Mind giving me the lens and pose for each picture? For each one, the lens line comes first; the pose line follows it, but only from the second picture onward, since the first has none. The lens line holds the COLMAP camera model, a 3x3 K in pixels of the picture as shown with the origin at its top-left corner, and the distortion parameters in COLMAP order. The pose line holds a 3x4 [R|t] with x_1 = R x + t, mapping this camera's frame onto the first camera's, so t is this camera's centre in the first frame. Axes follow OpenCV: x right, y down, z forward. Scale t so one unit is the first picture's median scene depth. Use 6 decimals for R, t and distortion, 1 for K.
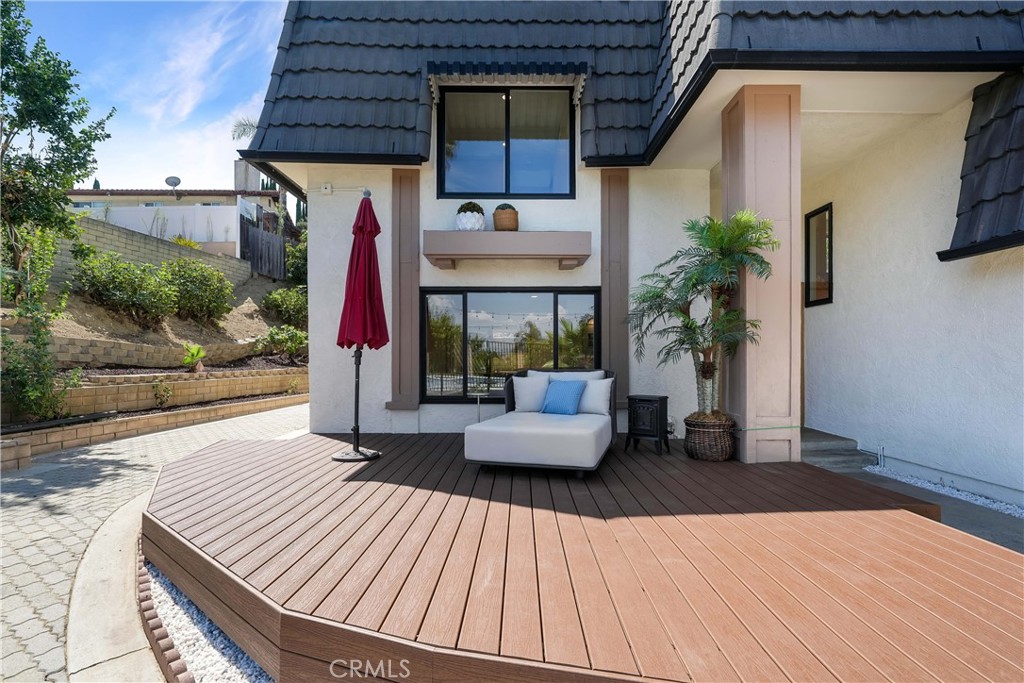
lens RADIAL K [[479.2, 0, 494.9], [0, 479.2, 352.7], [0, 0, 1]] dist [-0.002935, 0.000277]
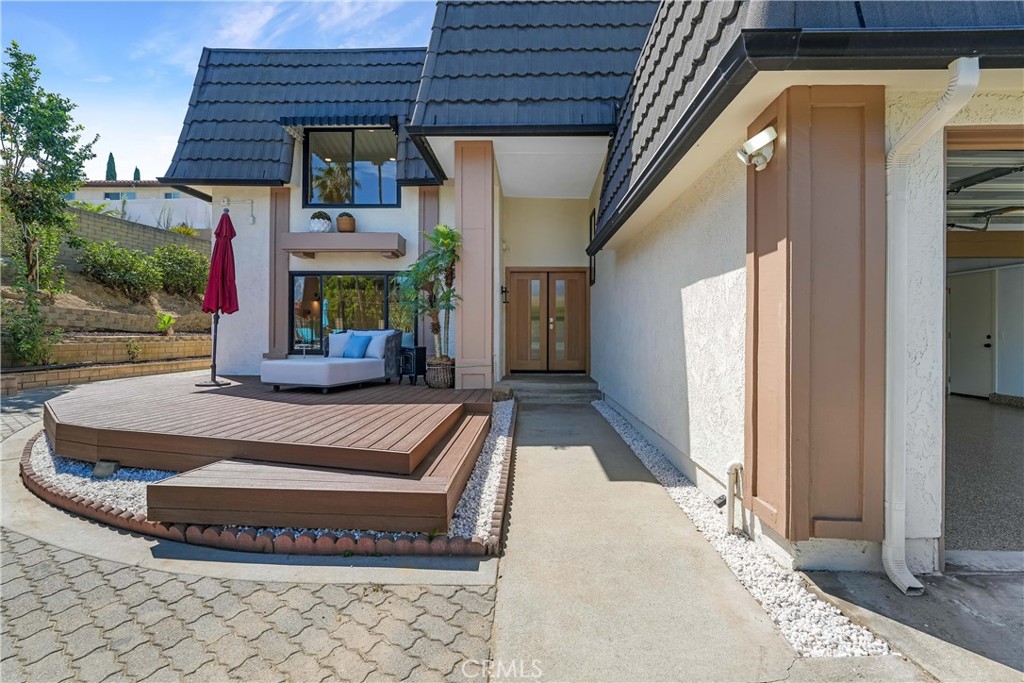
lens RADIAL K [[479.2, 0, 521.2], [0, 479.2, 326.8], [0, 0, 1]] dist [-0.002935, 0.000277]
pose [[0.999265, 0.004844, -0.038024, 0.433603], [-0.005030, 0.999976, -0.004793, 0.021394], [0.037999, 0.004981, 0.999265, -0.281888]]
